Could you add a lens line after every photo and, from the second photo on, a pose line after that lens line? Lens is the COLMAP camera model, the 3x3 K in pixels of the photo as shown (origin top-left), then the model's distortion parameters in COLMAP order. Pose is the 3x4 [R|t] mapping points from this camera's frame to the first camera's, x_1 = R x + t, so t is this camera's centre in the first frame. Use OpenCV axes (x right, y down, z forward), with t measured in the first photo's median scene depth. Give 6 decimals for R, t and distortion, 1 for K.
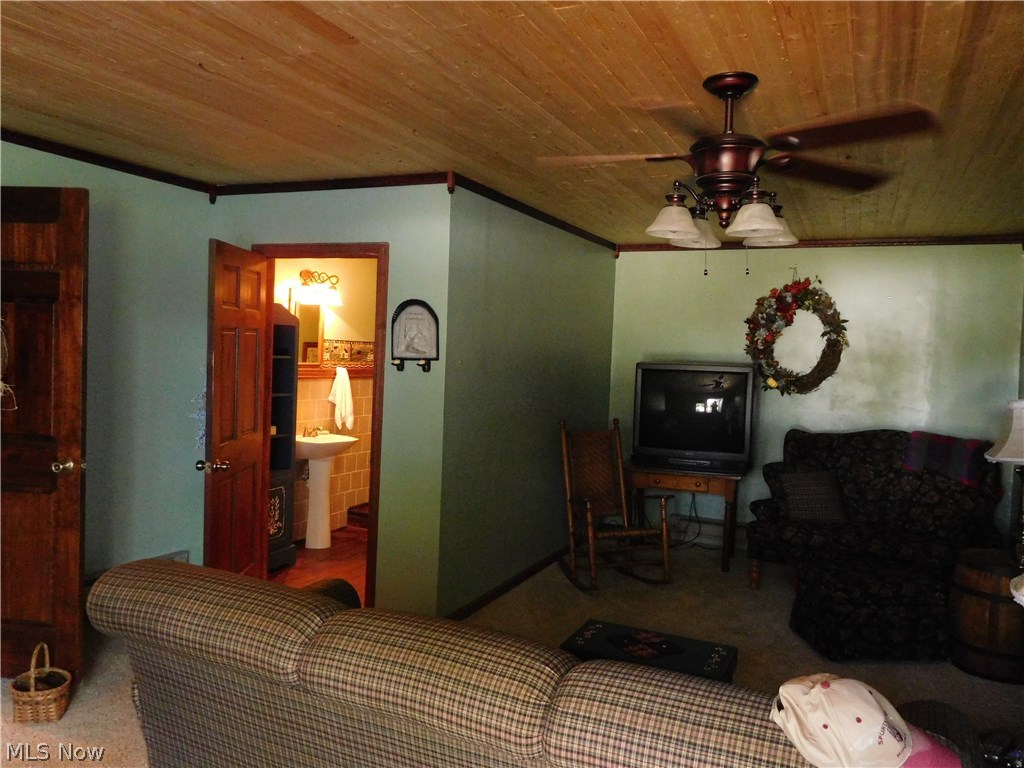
lens RADIAL K [[766.9, 0, 516.0], [0, 766.9, 387.4], [0, 0, 1]] dist [-0.004532, -0.004659]
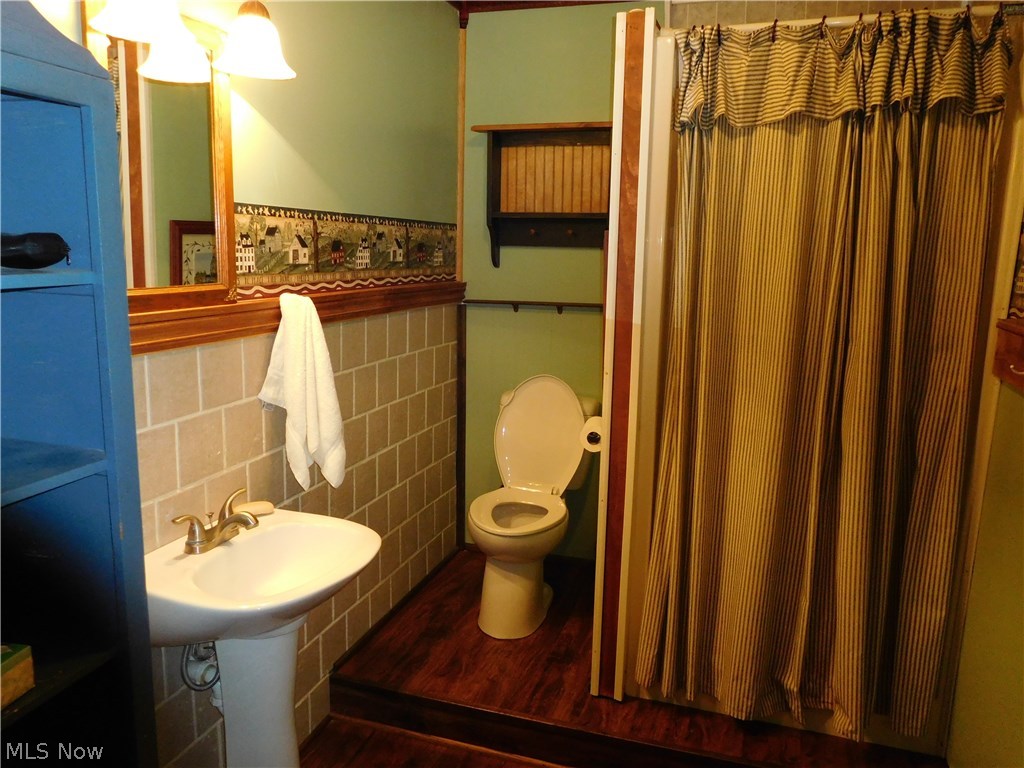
lens RADIAL K [[766.9, 0, 516.0], [0, 766.9, 387.4], [0, 0, 1]] dist [-0.004532, -0.004659]
pose [[0.991002, -0.039365, 0.127929, -0.178347], [0.020735, 0.989387, 0.143817, -0.031484], [-0.132233, -0.139870, 0.981301, 0.667128]]
